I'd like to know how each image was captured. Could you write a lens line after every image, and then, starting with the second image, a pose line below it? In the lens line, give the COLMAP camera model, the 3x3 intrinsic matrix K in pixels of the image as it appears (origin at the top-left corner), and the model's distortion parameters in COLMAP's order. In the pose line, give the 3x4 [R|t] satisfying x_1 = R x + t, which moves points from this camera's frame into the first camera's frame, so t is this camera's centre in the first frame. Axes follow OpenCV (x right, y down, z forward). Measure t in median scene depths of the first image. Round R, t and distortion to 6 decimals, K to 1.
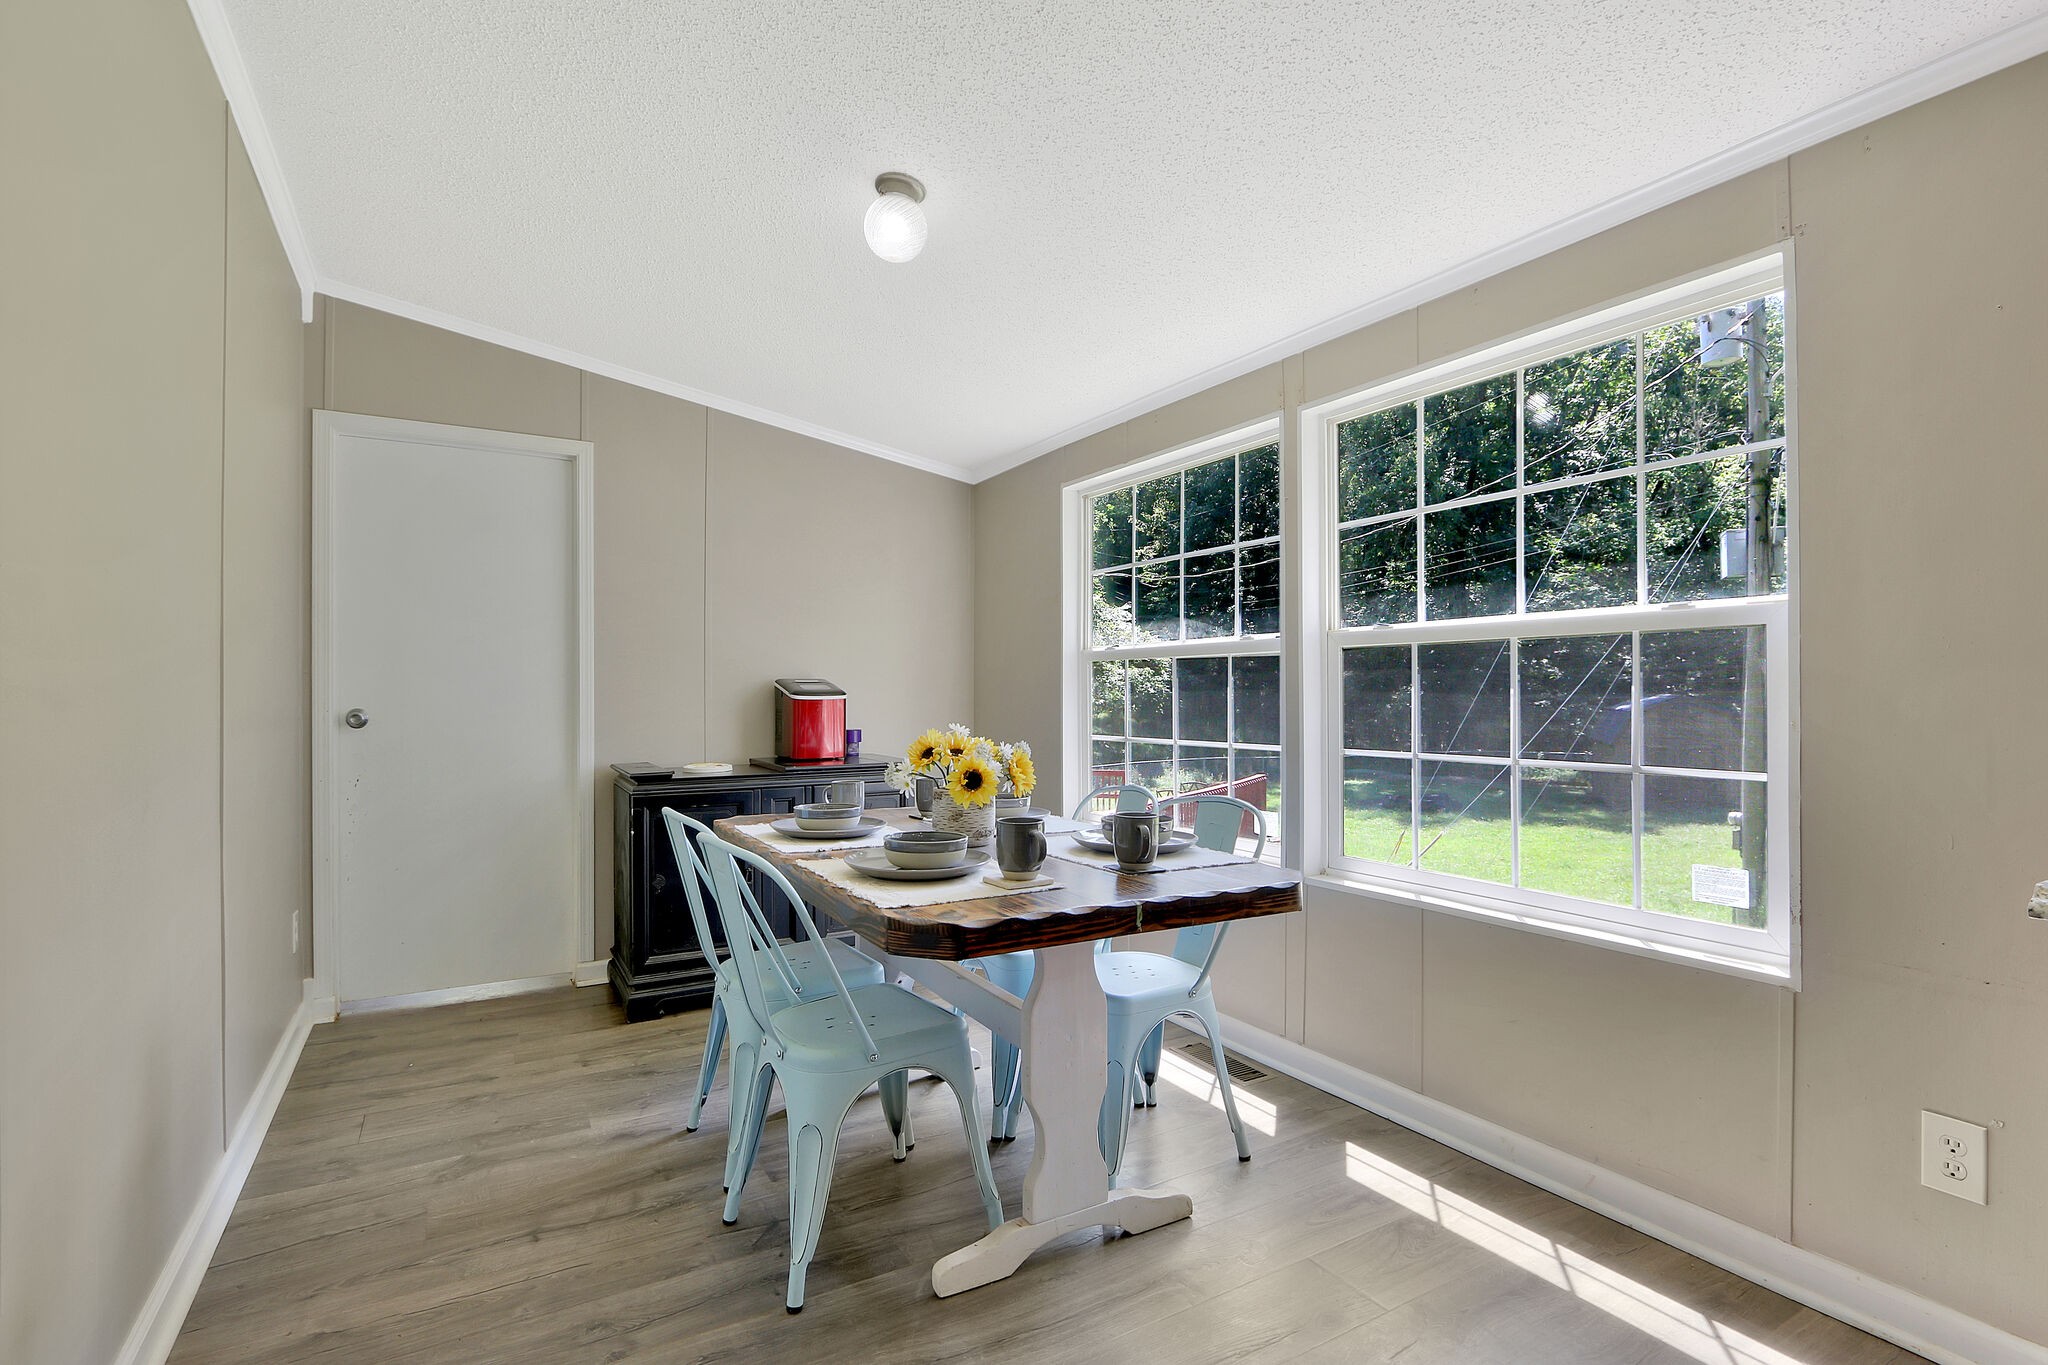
lens RADIAL K [[956.2, 0, 1020.5], [0, 956.2, 675.1], [0, 0, 1]] dist [-0.015740, 0.000373]
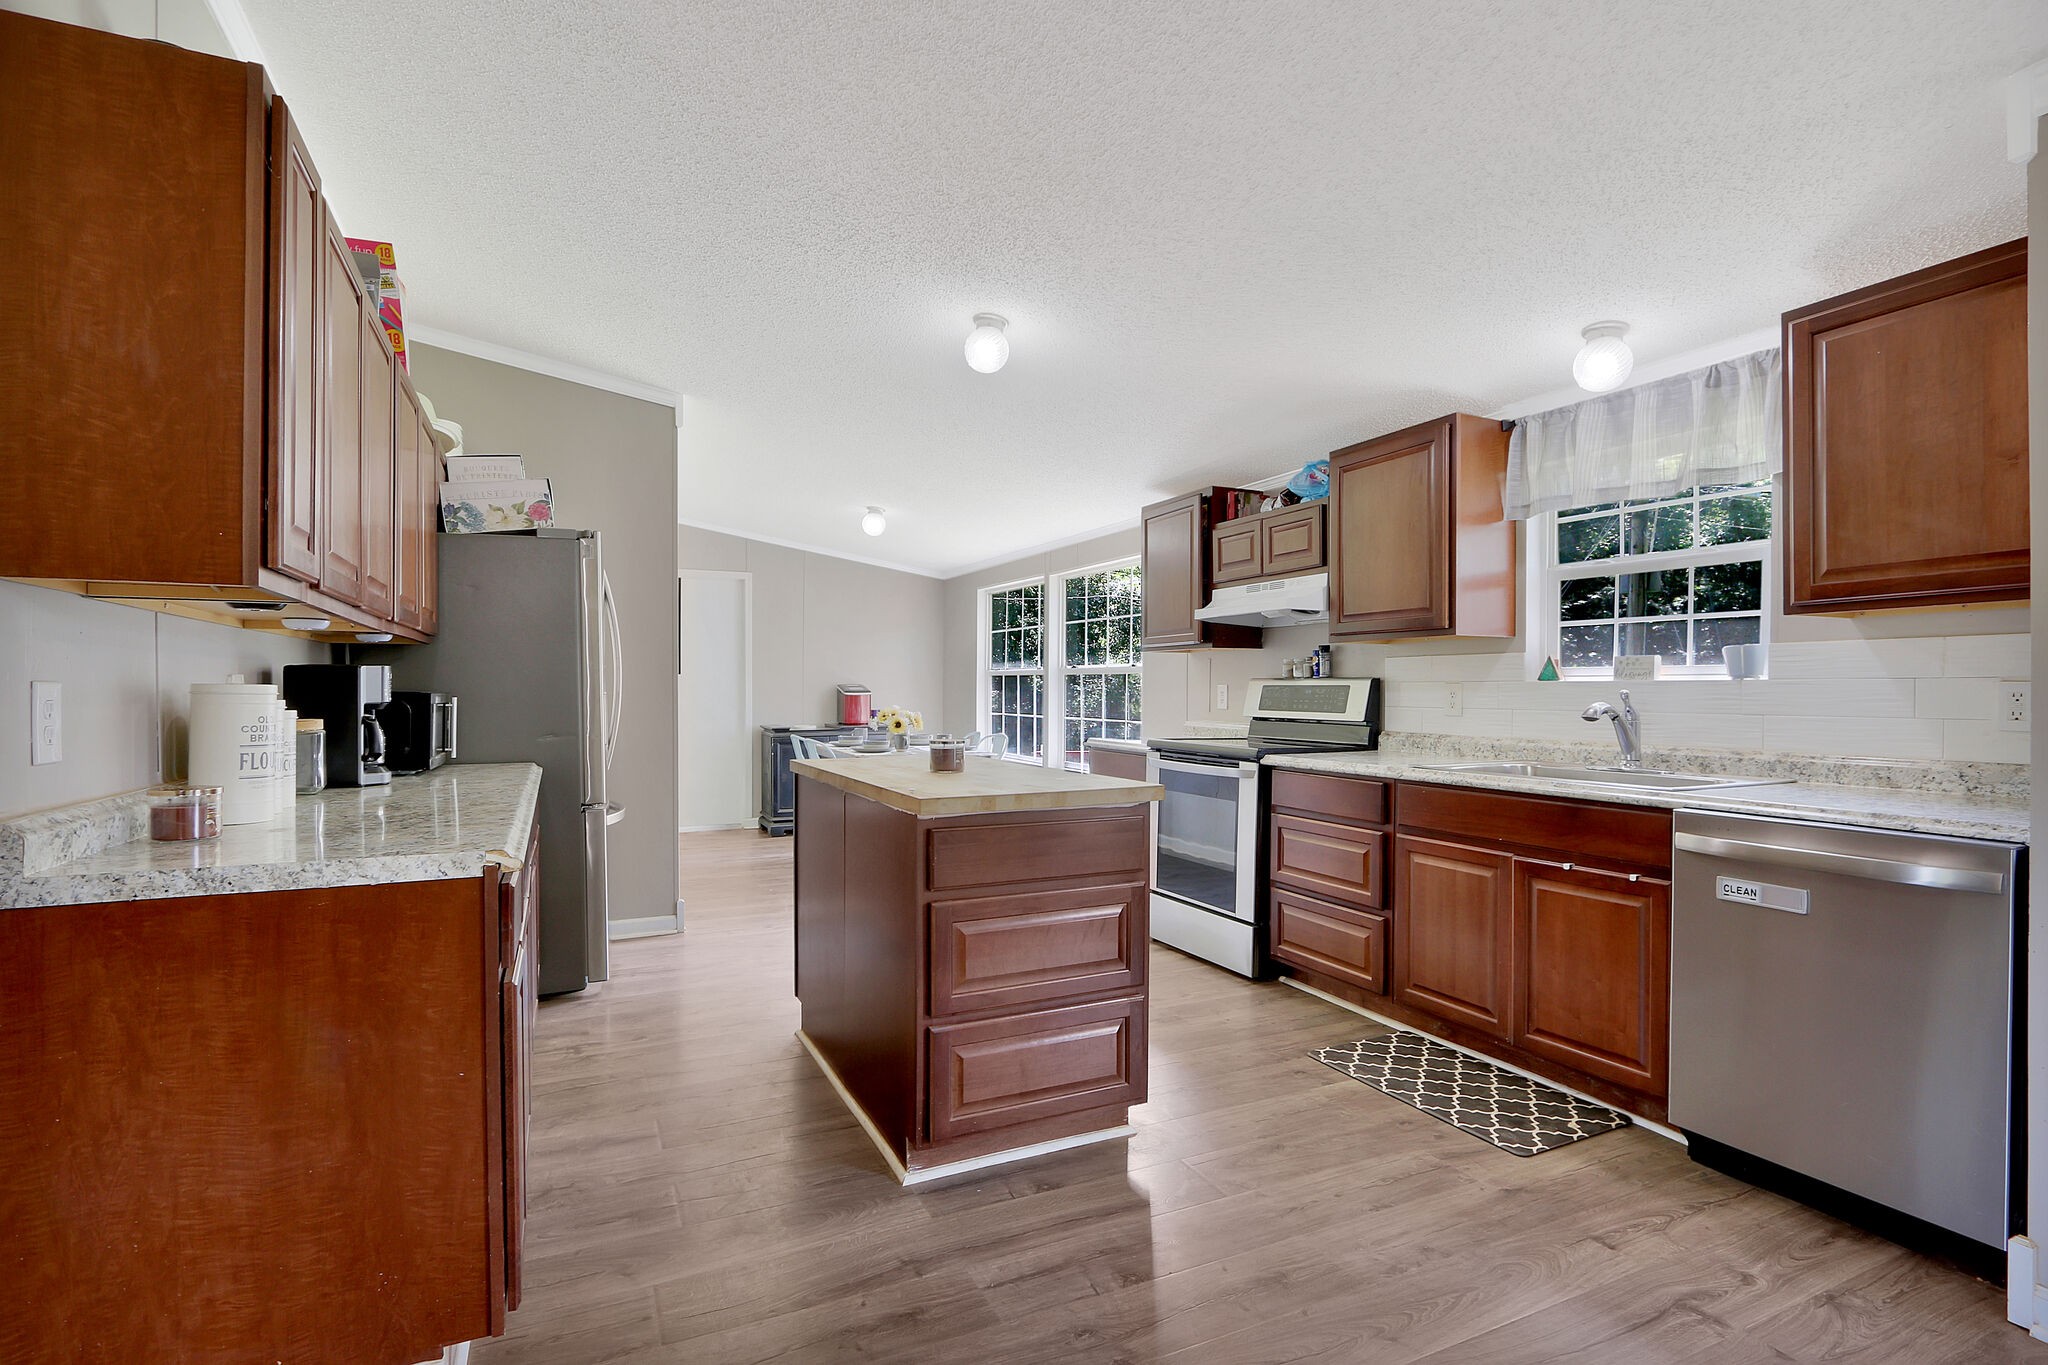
lens RADIAL K [[969.1, 0, 1011.4], [0, 969.1, 696.1], [0, 0, 1]] dist [-0.012685, 0.000522]
pose [[0.995030, 0.005406, -0.099426, 0.386655], [-0.002273, 0.999498, 0.031597, -0.045191], [0.099547, -0.031214, 0.994543, -1.237258]]
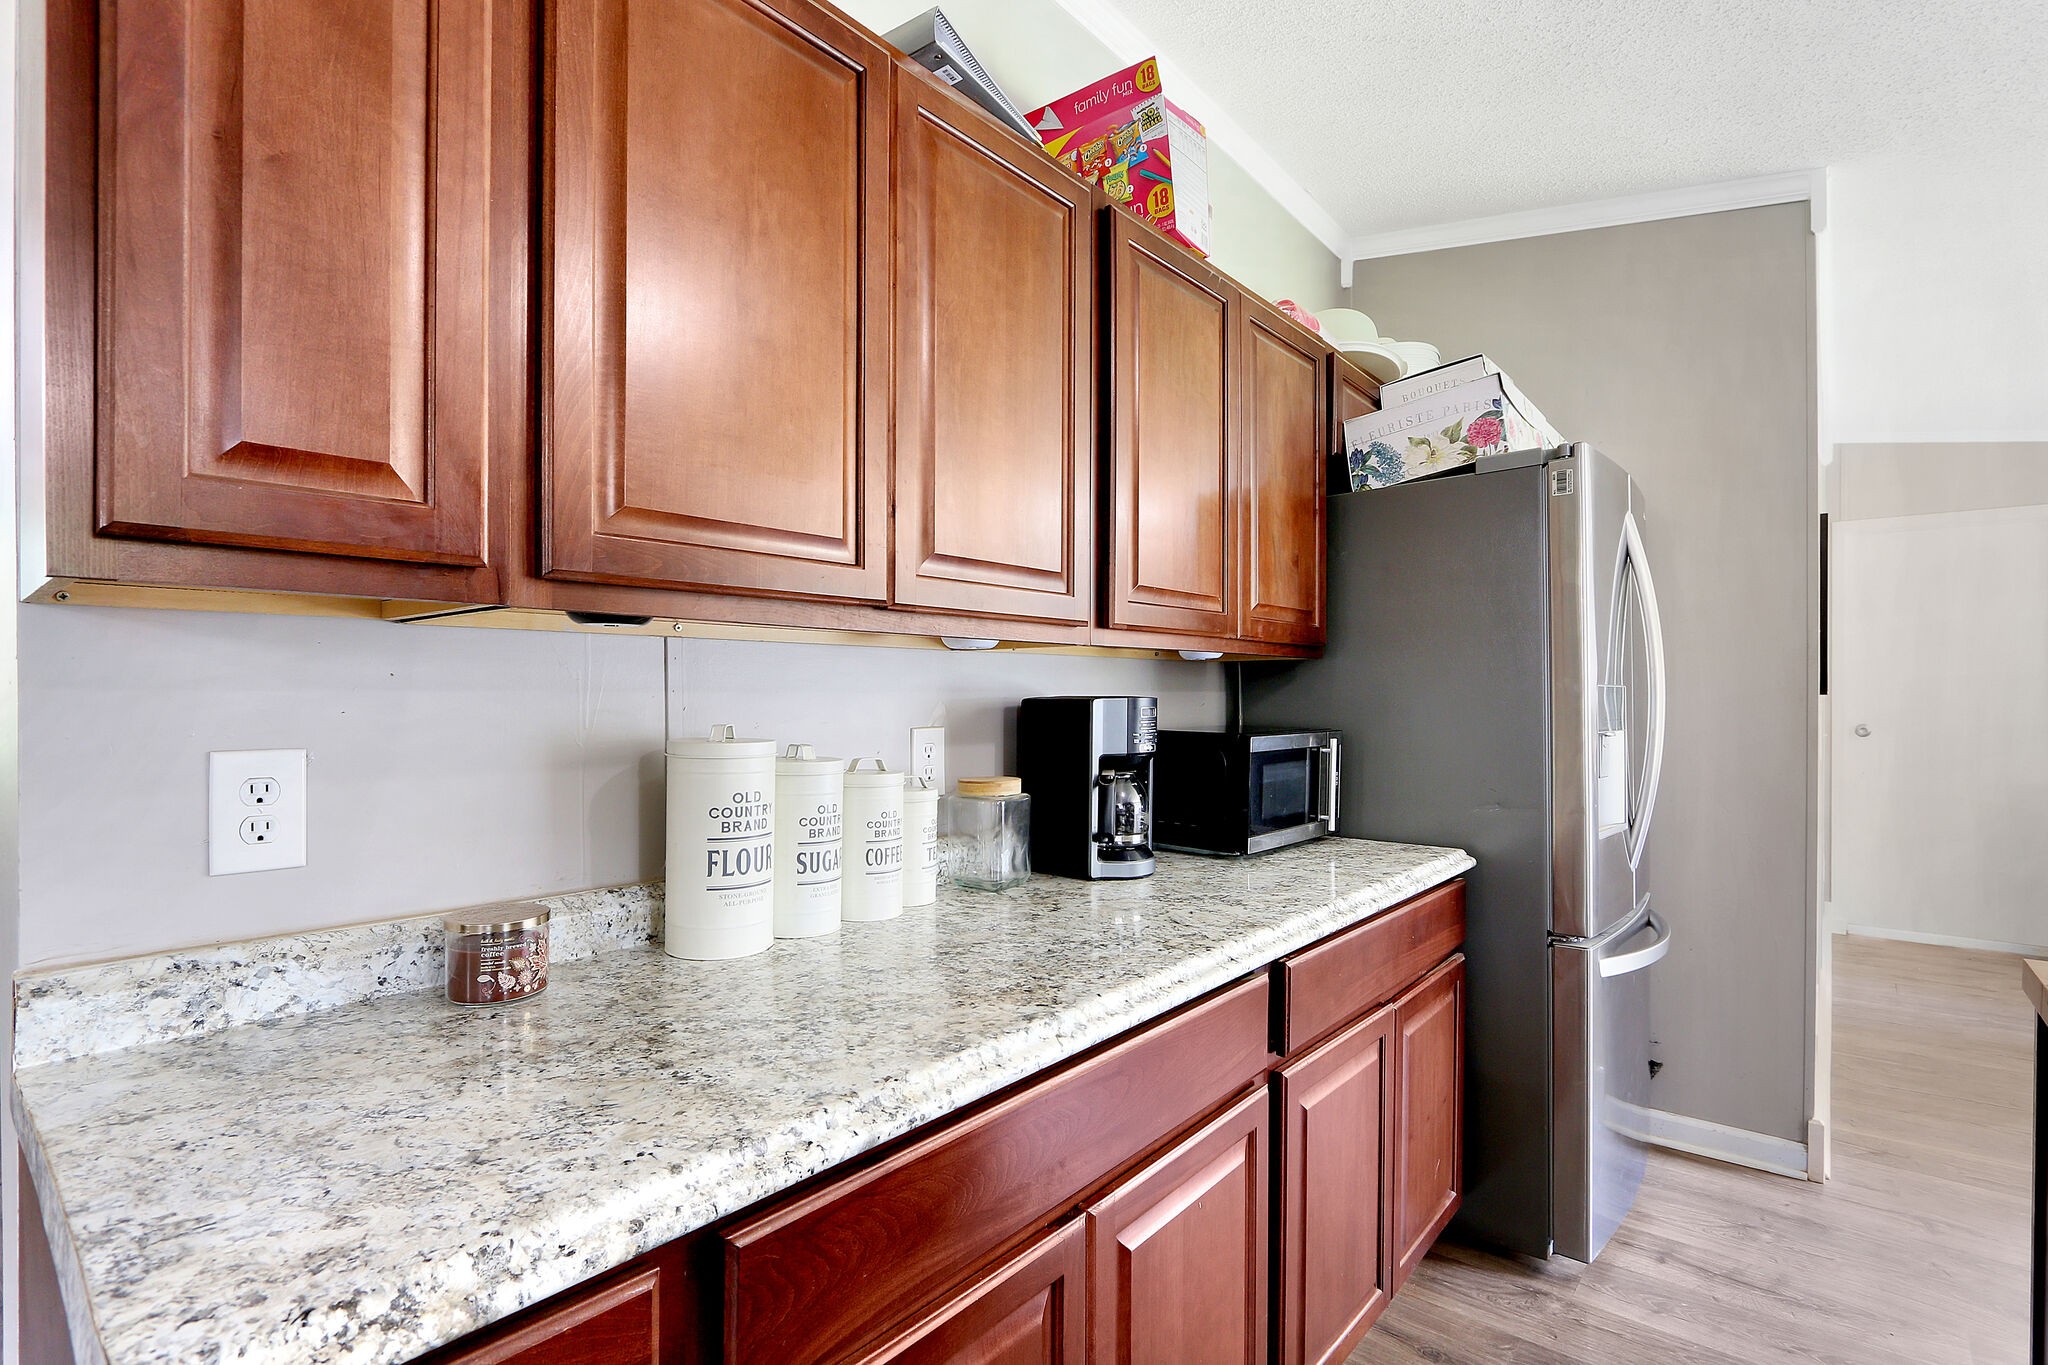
lens RADIAL K [[952.7, 0, 1020.1], [0, 952.7, 687.6], [0, 0, 1]] dist [-0.020308, -0.000062]
pose [[0.319546, 0.006701, -0.947547, 0.255111], [0.015609, 0.999802, 0.012334, -0.057115], [0.947442, -0.018731, 0.319378, -0.702307]]
